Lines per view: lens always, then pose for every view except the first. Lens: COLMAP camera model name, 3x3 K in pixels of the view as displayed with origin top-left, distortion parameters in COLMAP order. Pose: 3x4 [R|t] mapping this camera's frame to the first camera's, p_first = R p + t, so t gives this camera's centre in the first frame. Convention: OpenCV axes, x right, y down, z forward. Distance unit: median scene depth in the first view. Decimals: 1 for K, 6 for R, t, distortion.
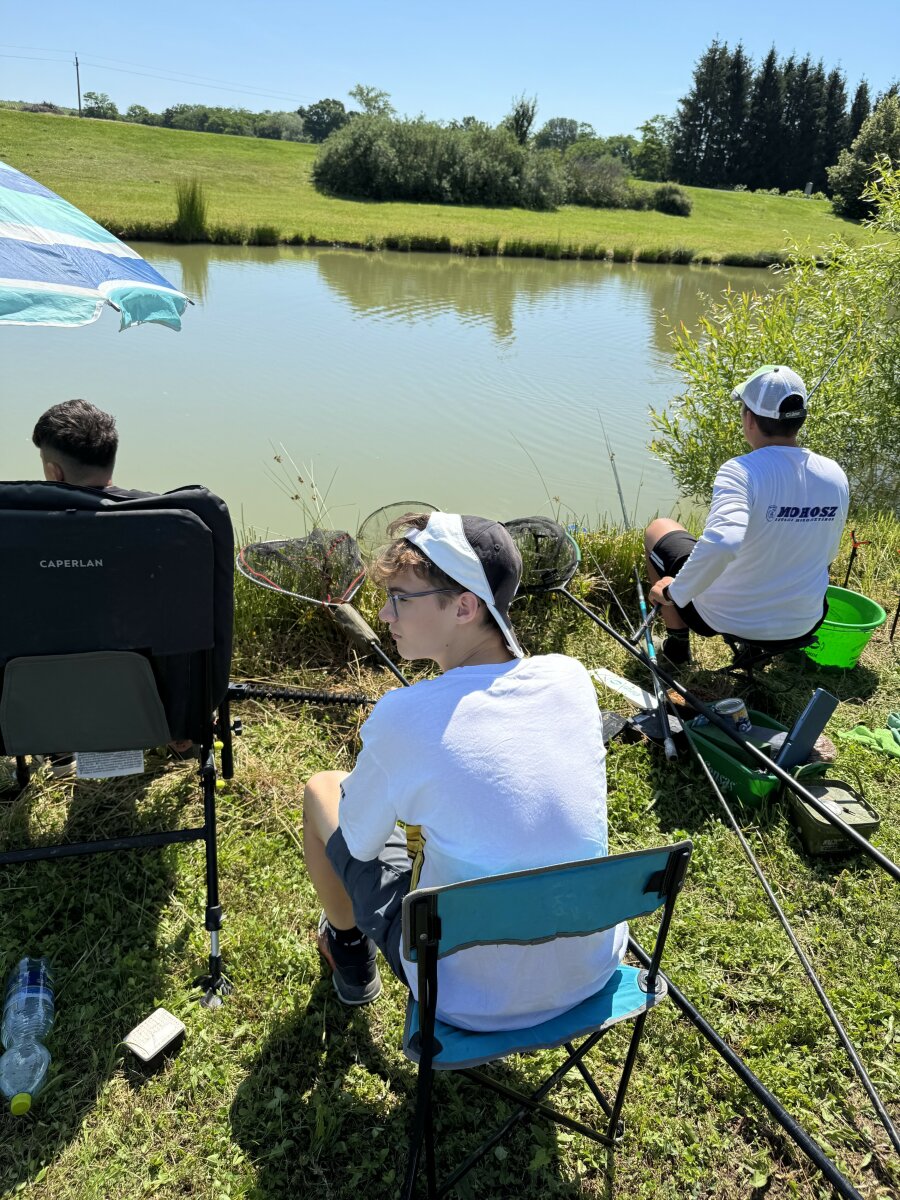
lens RADIAL K [[843.1, 0, 450.0], [0, 843.1, 600.0], [0, 0, 1]] dist [0.000866, -0.009023]
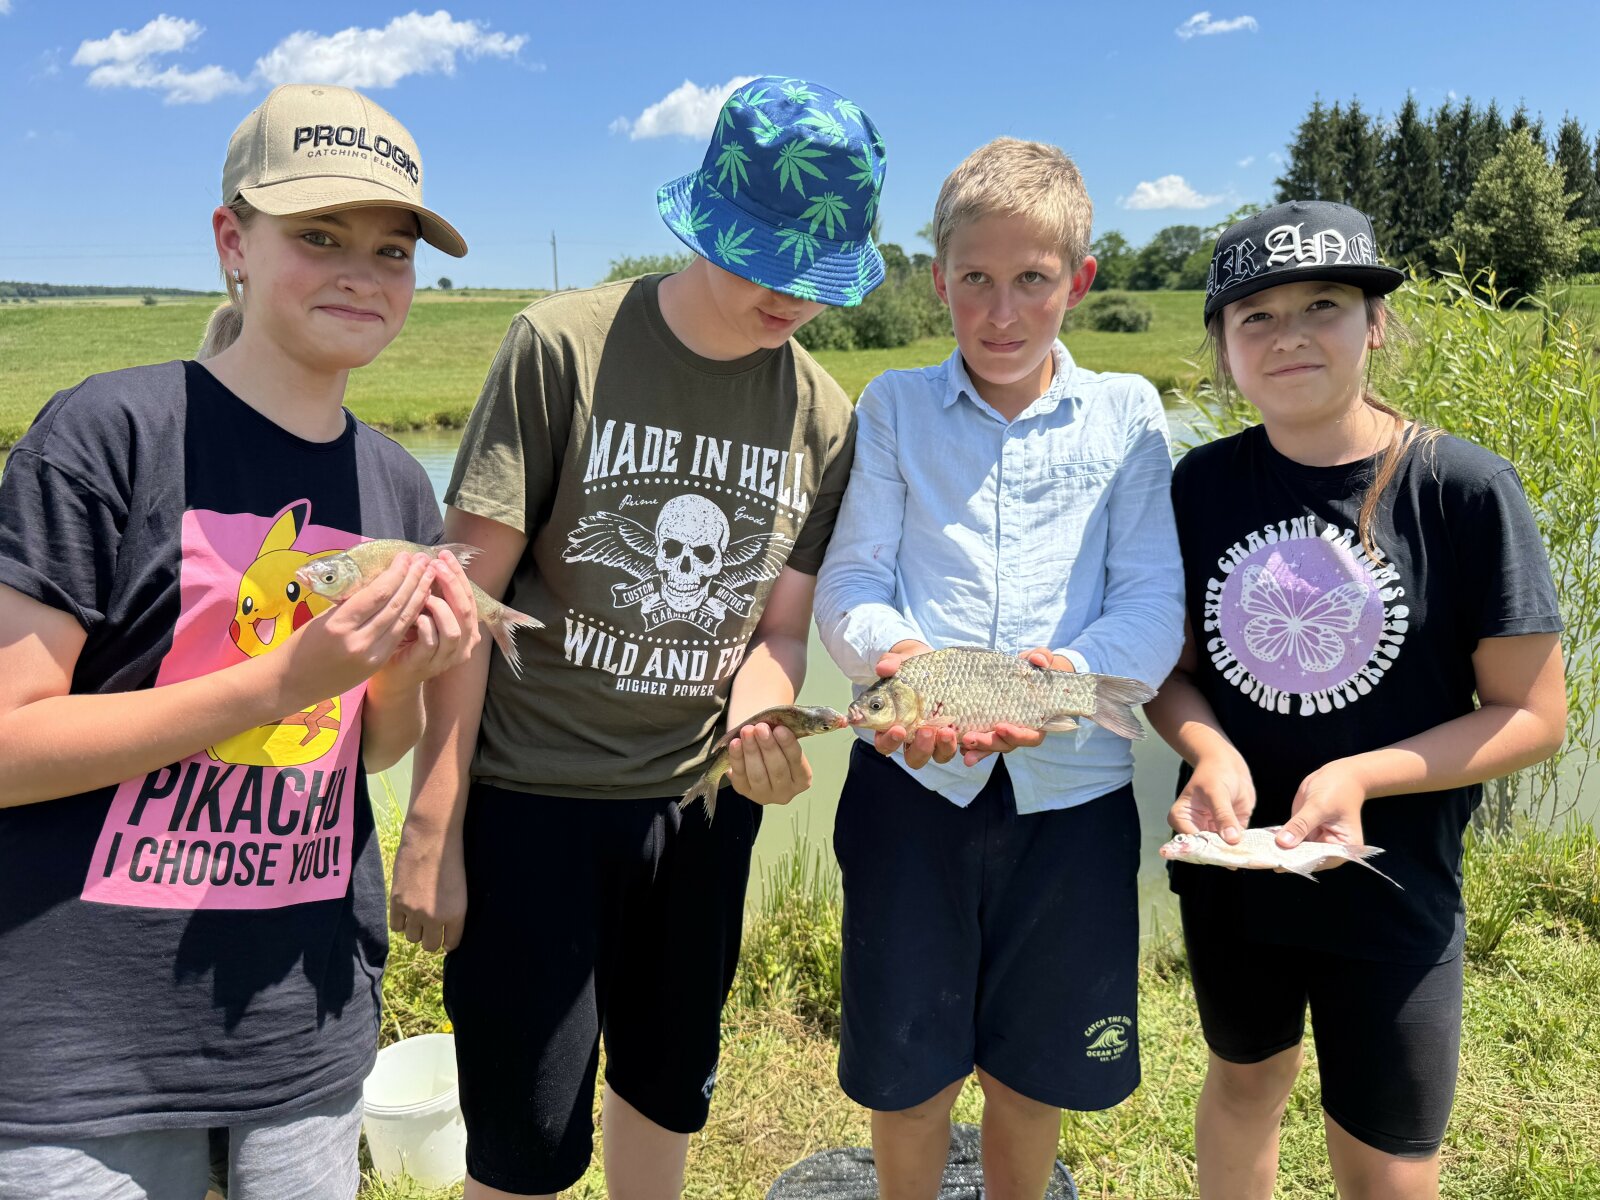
lens RADIAL K [[1129.0, 0, 800.0], [0, 1129.0, 600.0], [0, 0, 1]] dist [0.031792, -0.038902]
pose [[0.966639, -0.048354, -0.251537, 0.102750], [-0.010352, 0.973842, -0.226989, -0.013790], [0.255933, 0.222021, 0.940853, 0.048635]]
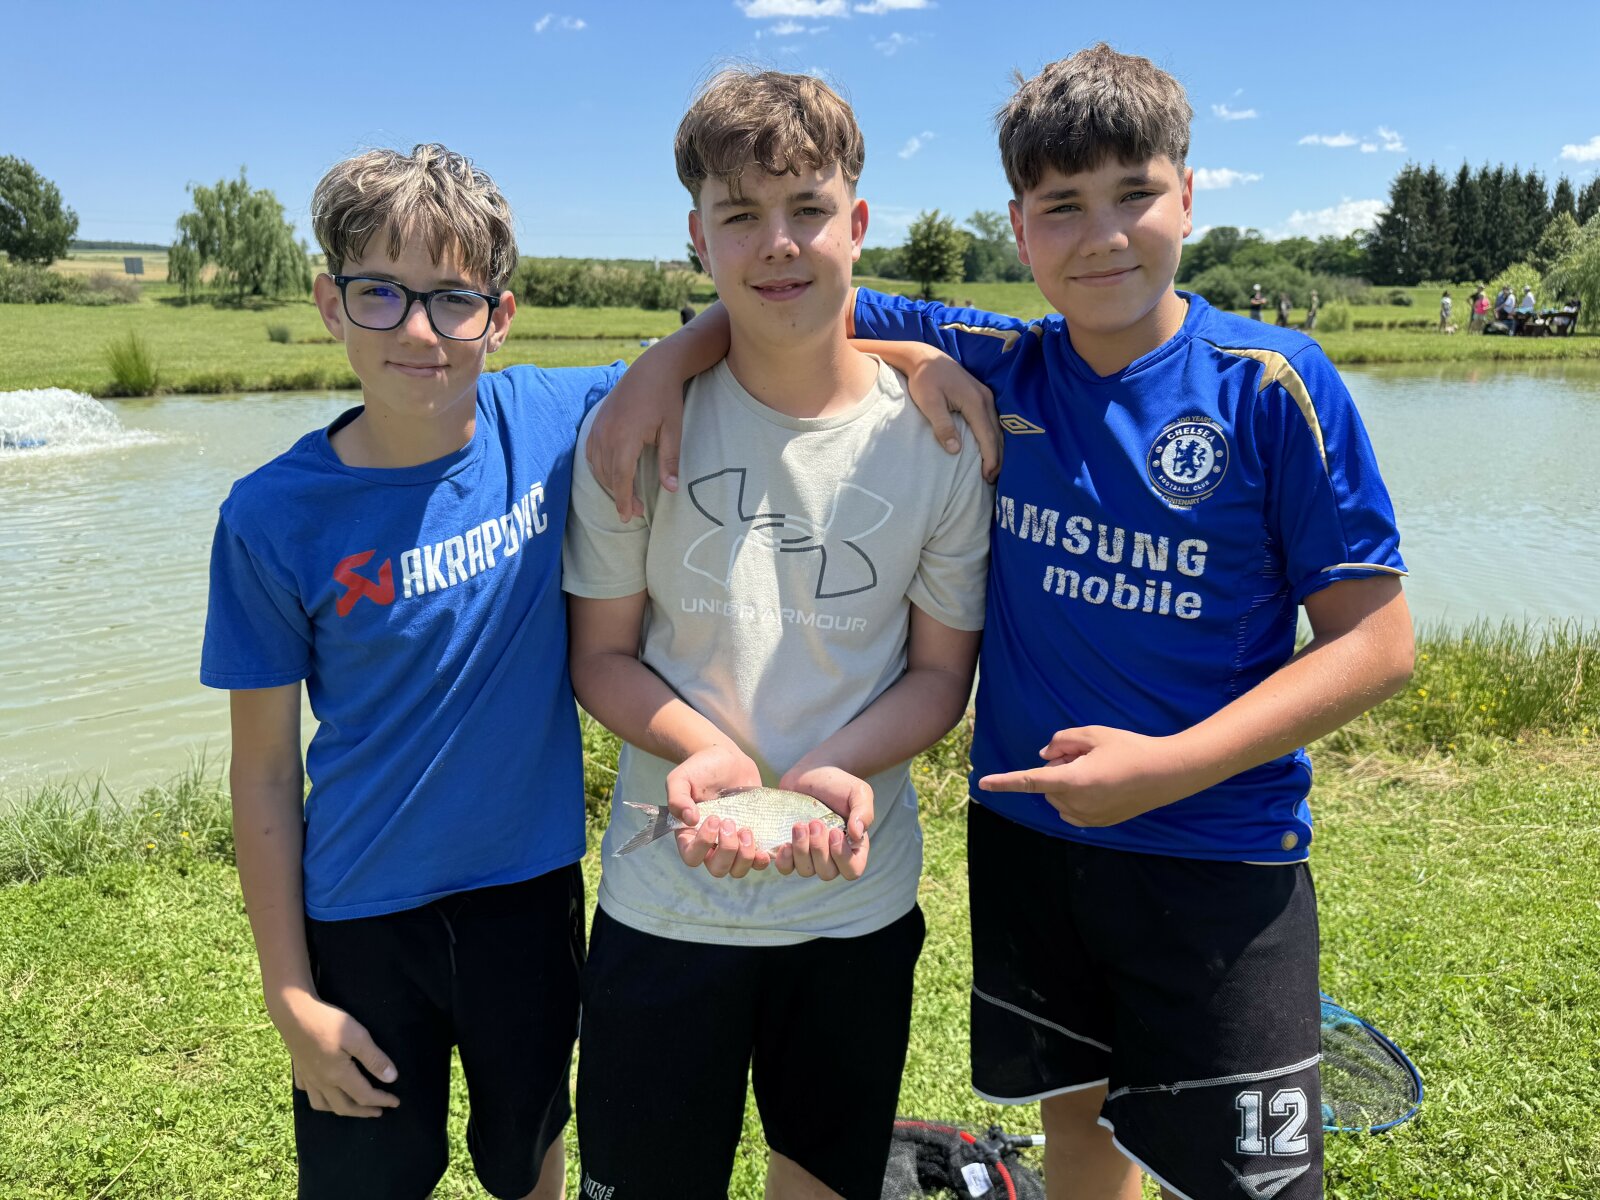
lens RADIAL K [[1124.1, 0, 788.5], [0, 1124.1, 597.3], [0, 0, 1]] dist [0.000866, -0.009023]
pose [[0.975460, -0.023784, -0.218889, -0.172149], [-0.022513, 0.978164, -0.206612, 0.223729], [0.219024, 0.206469, 0.953624, -0.477388]]
